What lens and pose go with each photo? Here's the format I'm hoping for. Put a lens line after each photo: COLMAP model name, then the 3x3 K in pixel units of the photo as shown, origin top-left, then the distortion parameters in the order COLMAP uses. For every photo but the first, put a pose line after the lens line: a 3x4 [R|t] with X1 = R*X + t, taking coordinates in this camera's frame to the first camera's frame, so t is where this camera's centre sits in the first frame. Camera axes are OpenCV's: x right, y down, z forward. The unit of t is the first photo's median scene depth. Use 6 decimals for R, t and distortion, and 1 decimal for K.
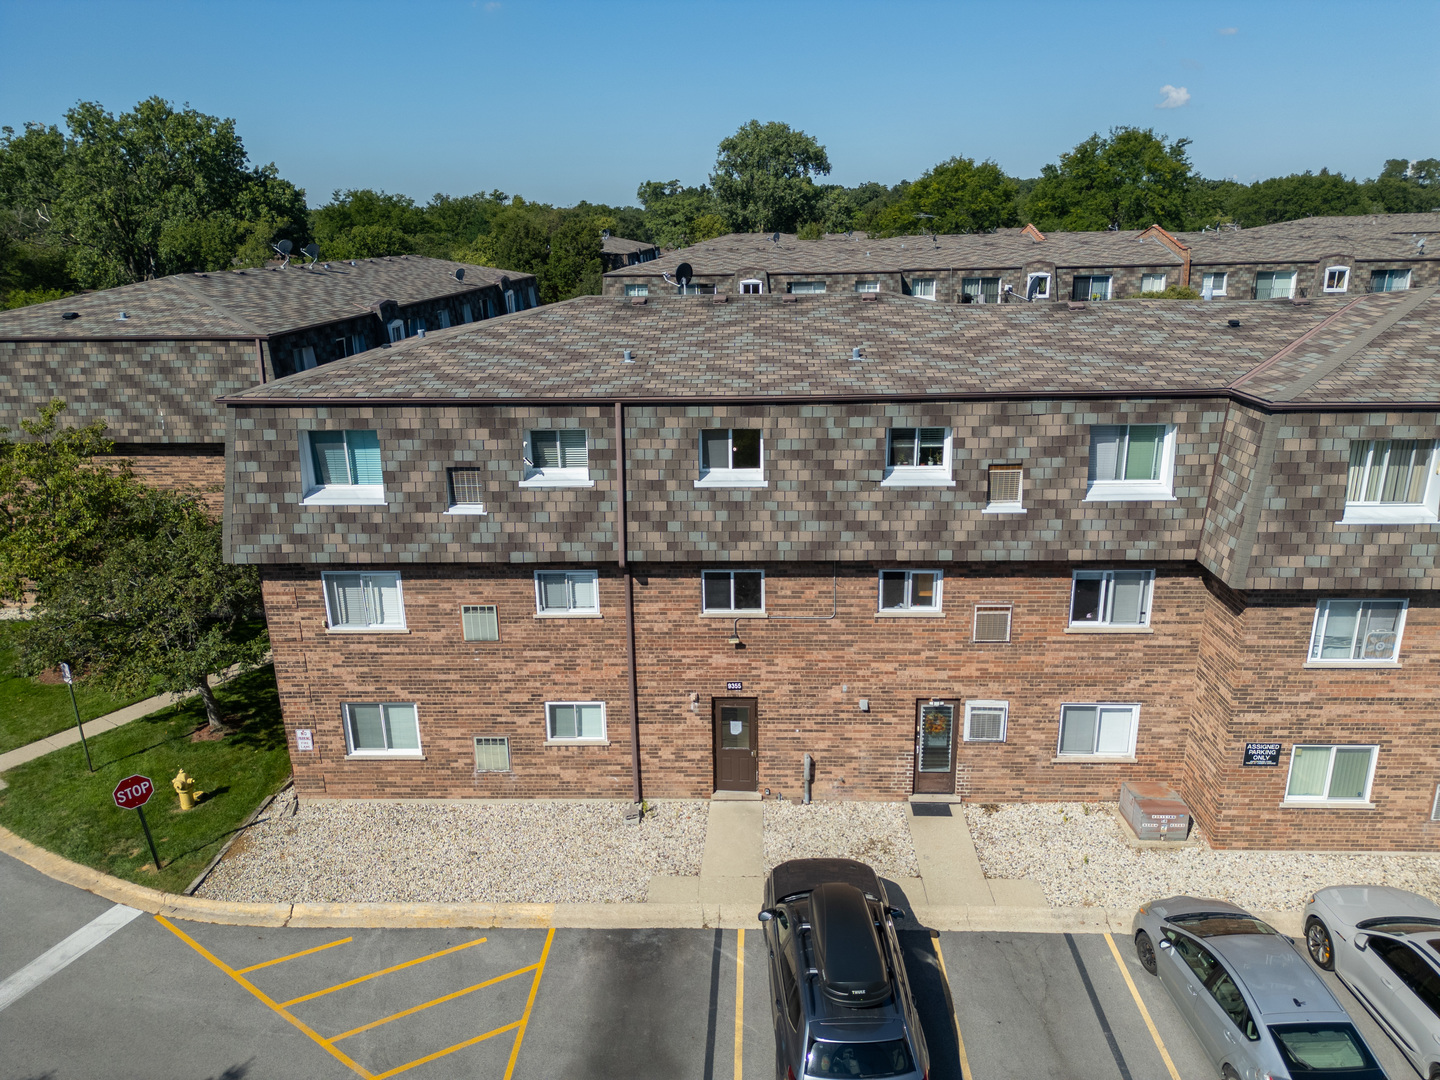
lens RADIAL K [[989.4, 0, 720.0], [0, 989.4, 540.0], [0, 0, 1]] dist [0.052250, -0.051328]
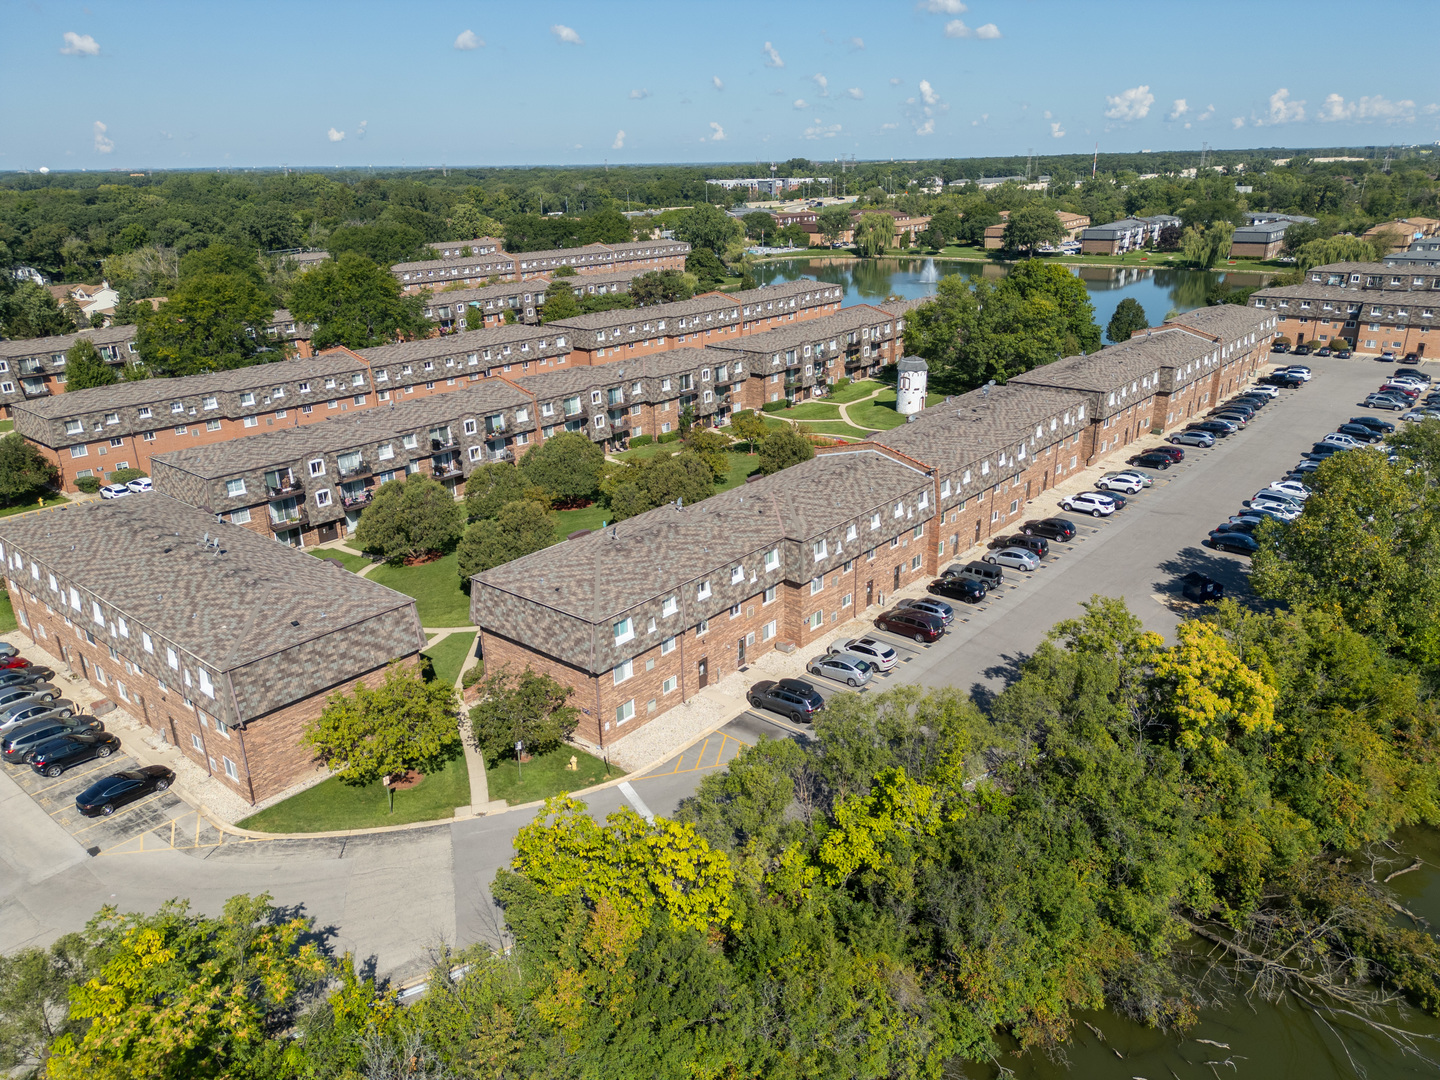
lens RADIAL K [[1005.7, 0, 720.1], [0, 1005.7, 548.1], [0, 0, 1]] dist [0.072386, -0.056207]
pose [[0.607180, -0.274487, 0.745647, -1.588554], [0.243170, 0.957601, 0.154498, -0.471579], [-0.756440, 0.087510, 0.648183, -0.844768]]
